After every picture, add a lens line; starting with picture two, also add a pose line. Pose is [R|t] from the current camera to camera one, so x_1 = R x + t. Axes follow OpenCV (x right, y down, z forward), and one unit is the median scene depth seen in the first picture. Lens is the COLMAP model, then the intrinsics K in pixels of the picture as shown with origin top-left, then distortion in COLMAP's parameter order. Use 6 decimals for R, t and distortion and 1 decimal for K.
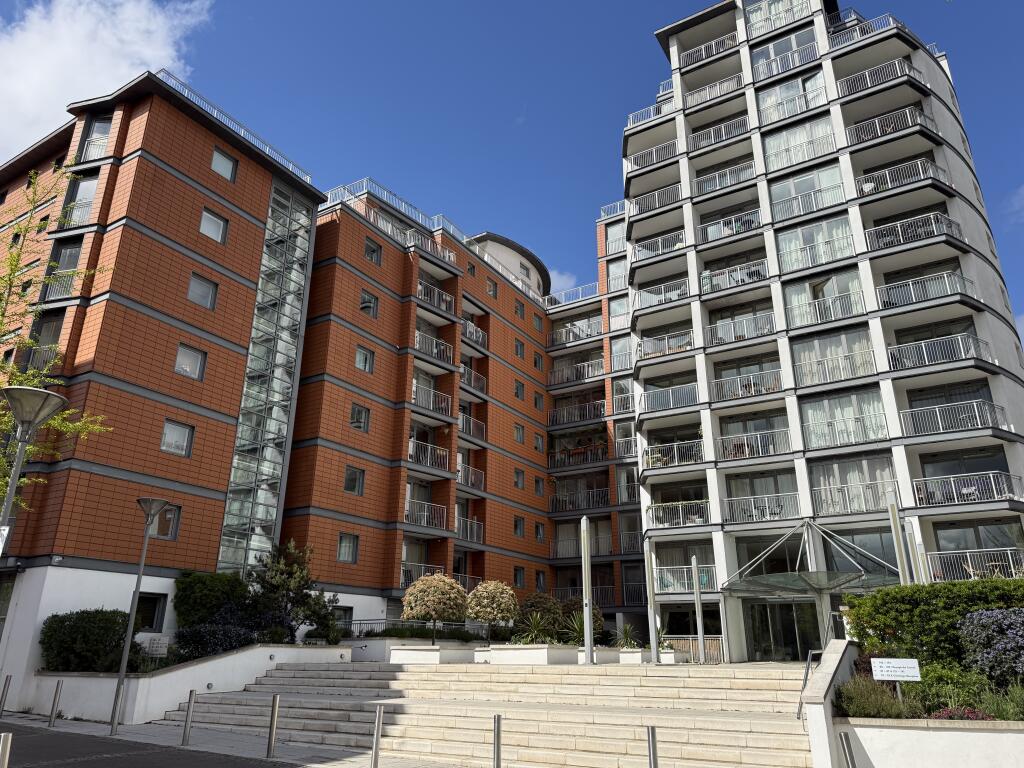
lens RADIAL K [[716.5, 0, 512.0], [0, 716.5, 384.0], [0, 0, 1]] dist [0.186439, -0.402949]
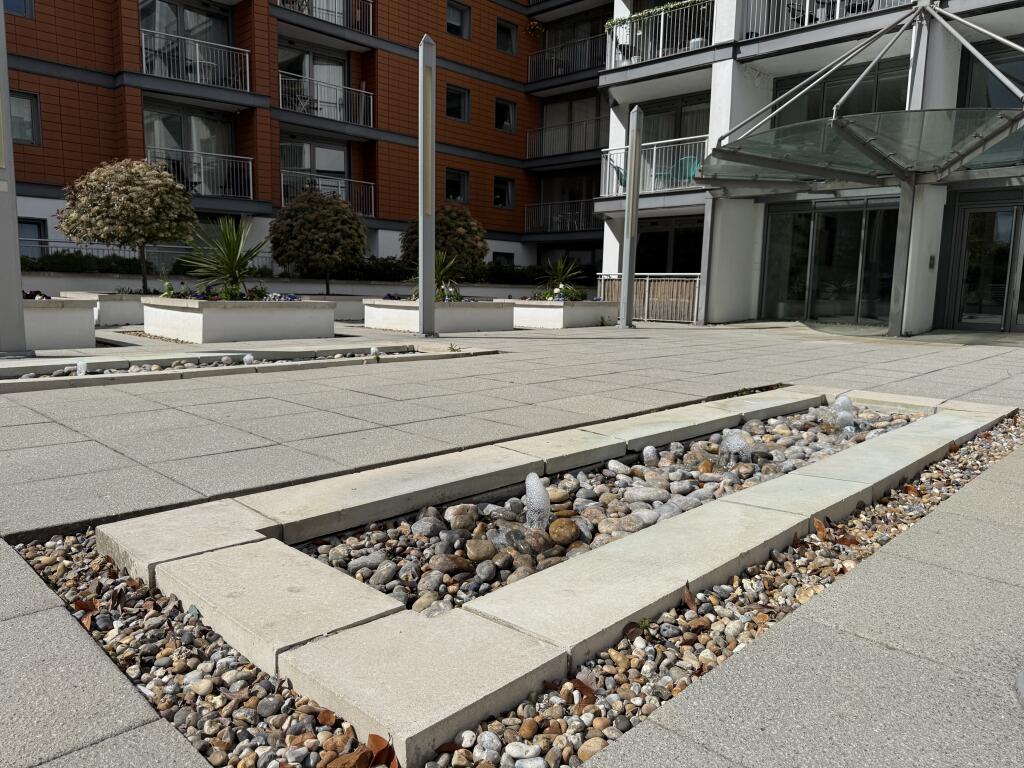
lens RADIAL K [[739.2, 0, 512.0], [0, 739.2, 384.0], [0, 0, 1]] dist [0.056489, -0.063011]
pose [[0.978177, 0.041747, -0.203535, 0.229693], [0.058330, 0.885032, 0.461861, 0.141017], [0.199416, -0.463655, 0.863283, 0.419055]]
